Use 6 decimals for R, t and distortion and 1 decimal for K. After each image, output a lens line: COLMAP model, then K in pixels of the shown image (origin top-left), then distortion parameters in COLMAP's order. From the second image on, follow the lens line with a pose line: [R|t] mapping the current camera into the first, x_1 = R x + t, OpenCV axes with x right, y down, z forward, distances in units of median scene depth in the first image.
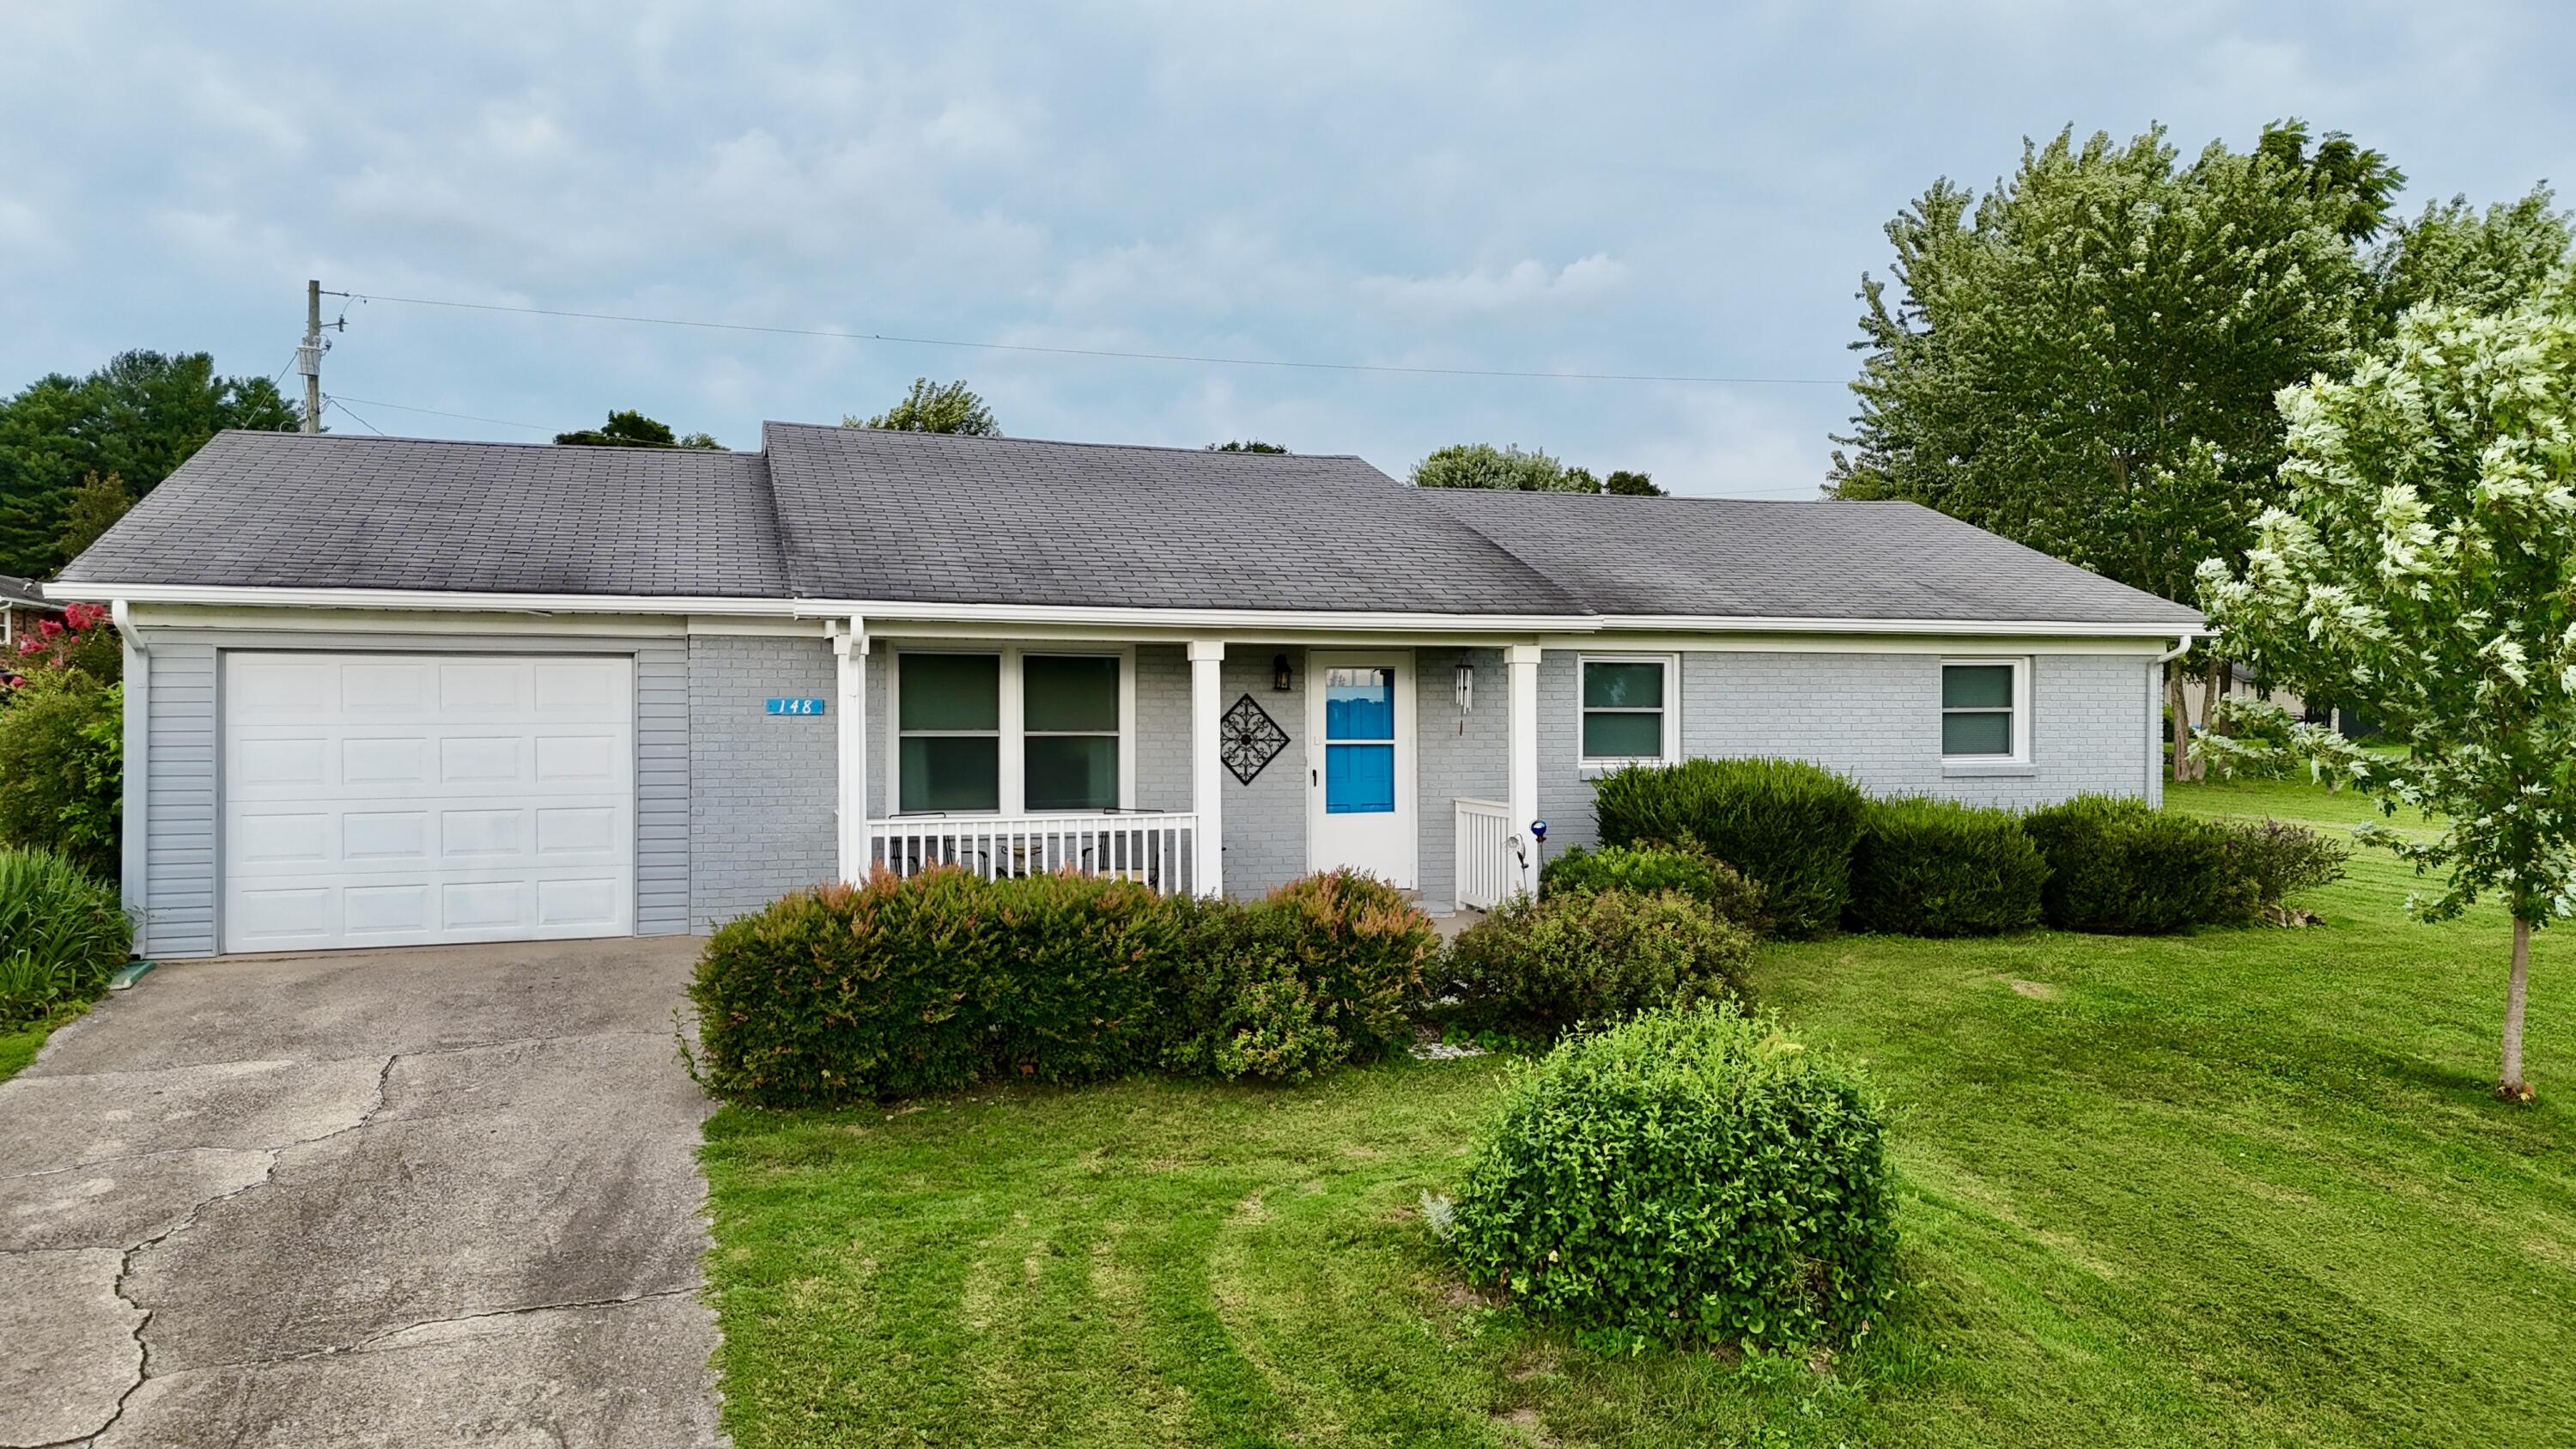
lens RADIAL K [[1825.3, 0, 1288.0], [0, 1825.3, 724.5], [0, 0, 1]] dist [0.094136, -0.085156]
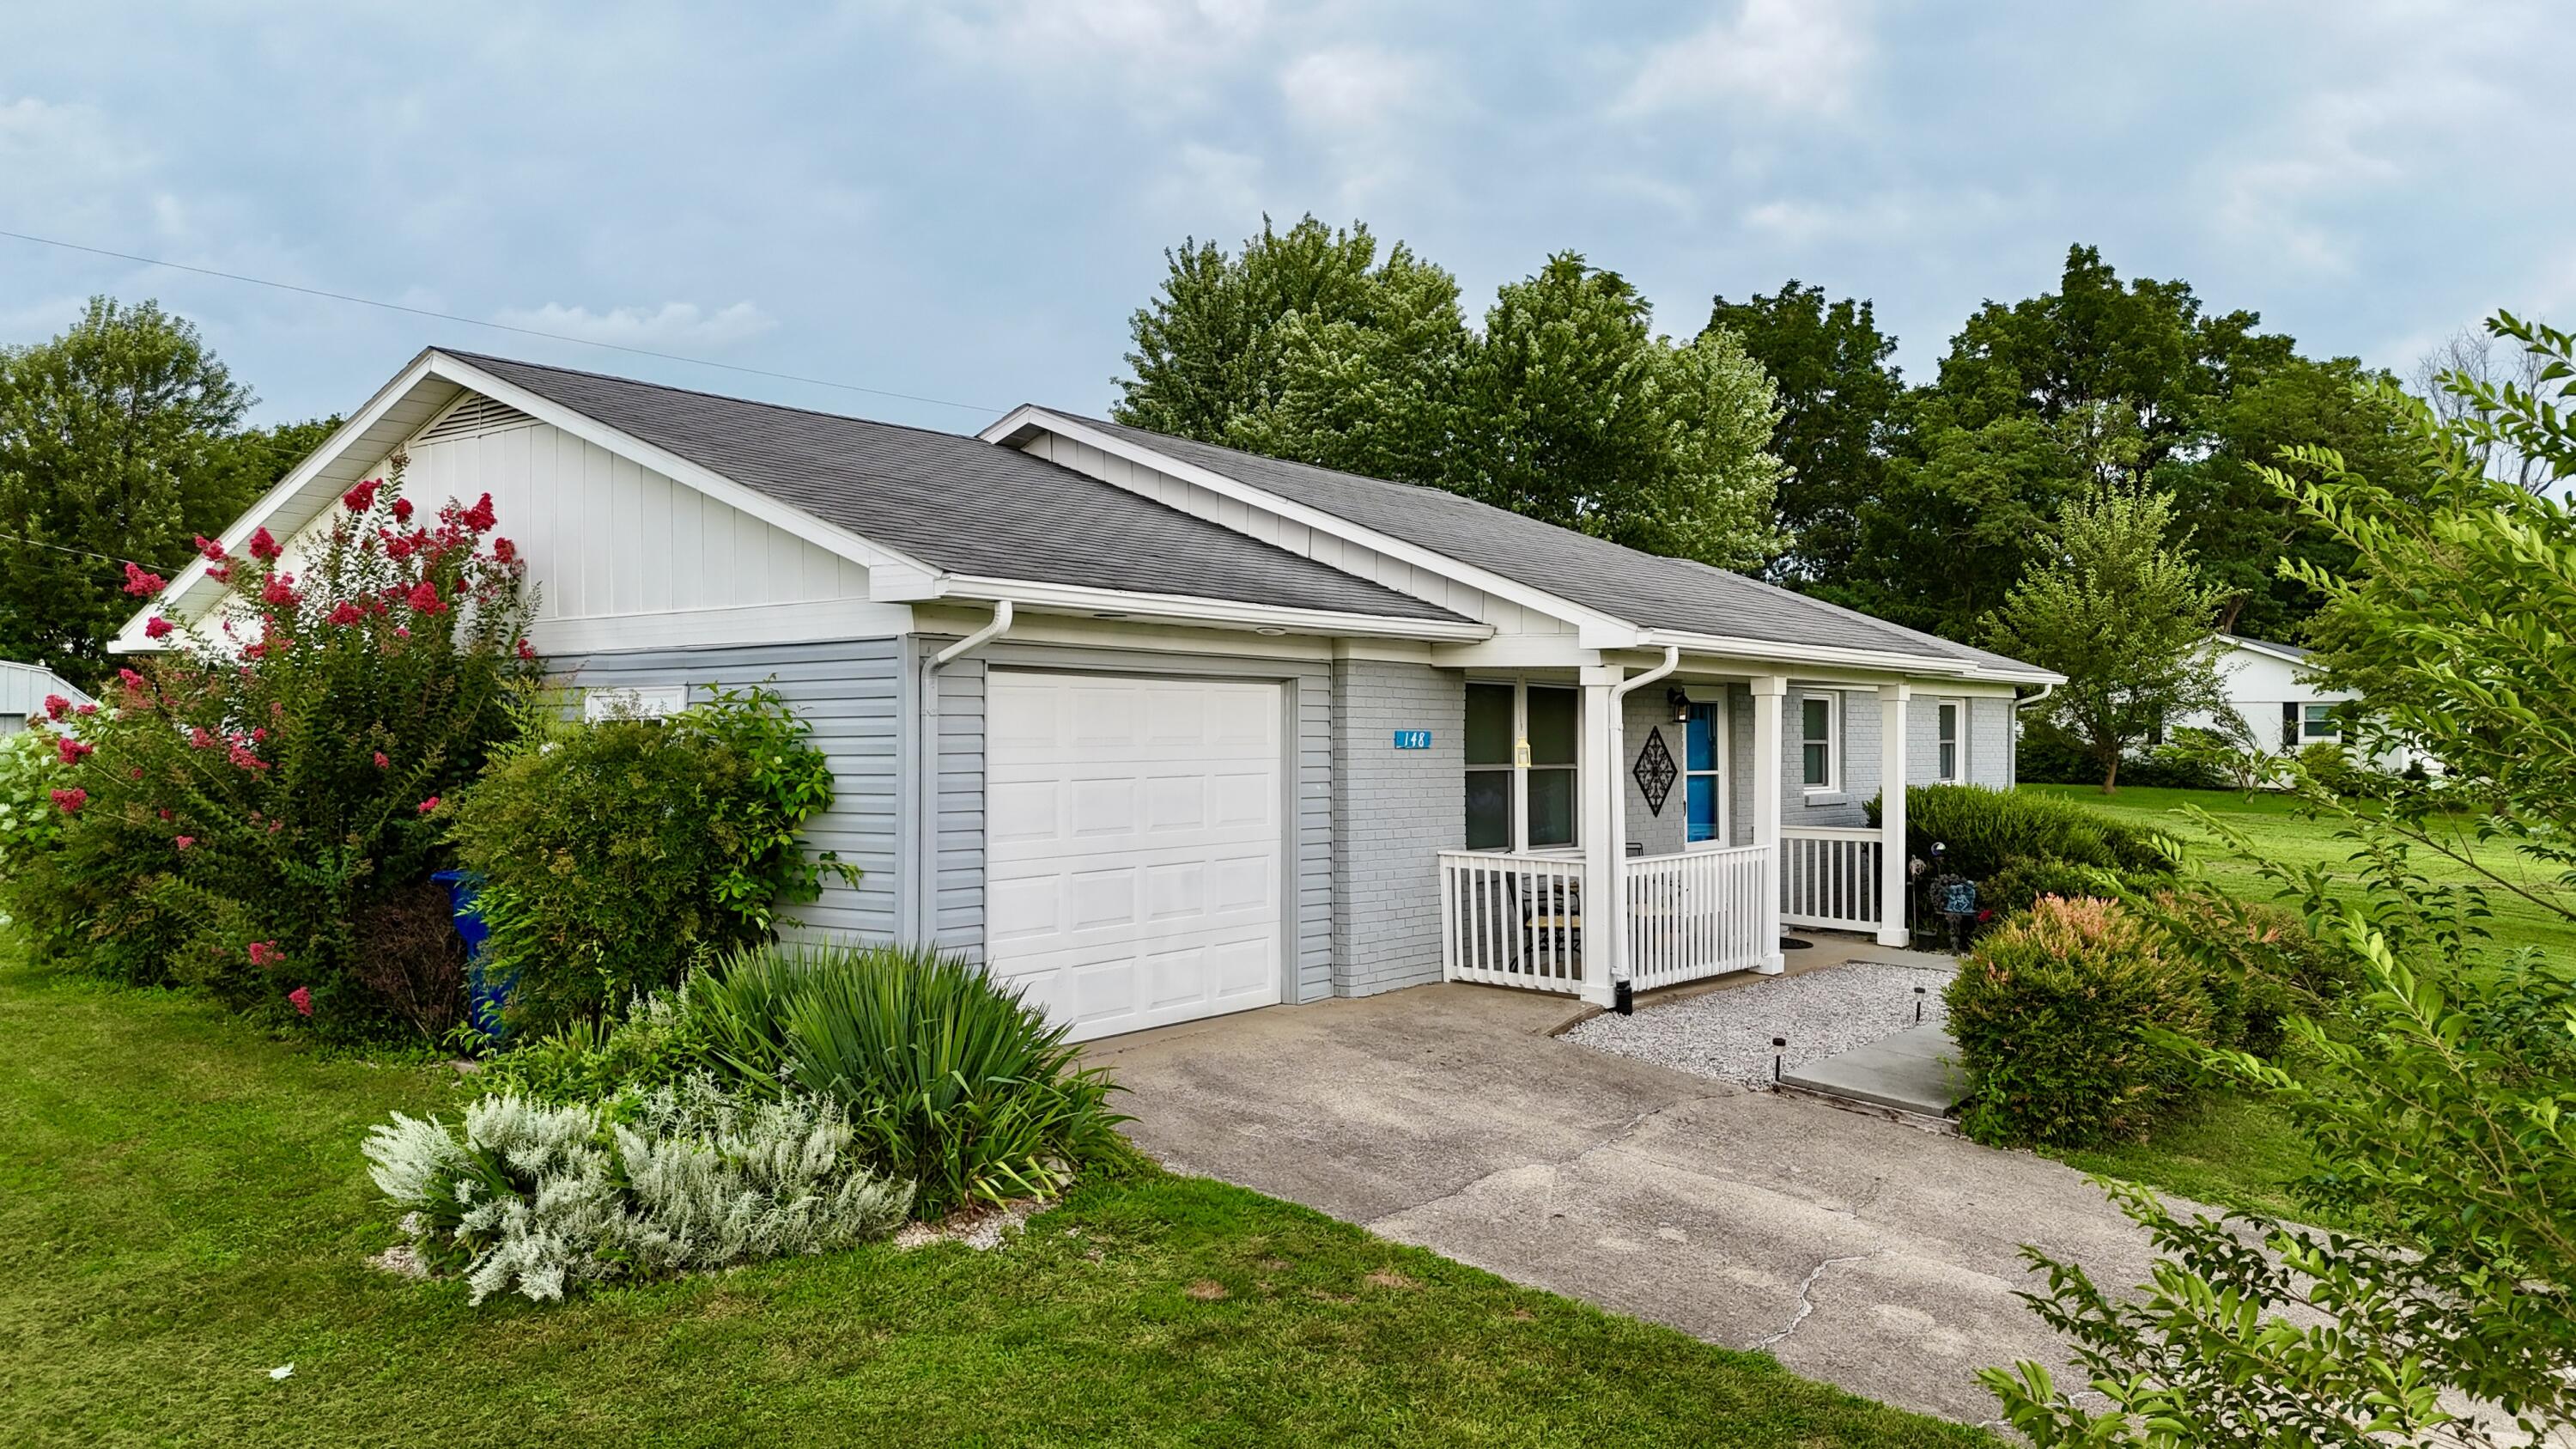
lens RADIAL K [[1825.3, 0, 1288.0], [0, 1825.3, 724.5], [0, 0, 1]] dist [0.094136, -0.085156]
pose [[0.872687, 0.004602, 0.488258, -0.722637], [0.004395, 0.999841, -0.017279, -0.002083], [-0.488260, 0.017225, 0.872528, 0.231731]]
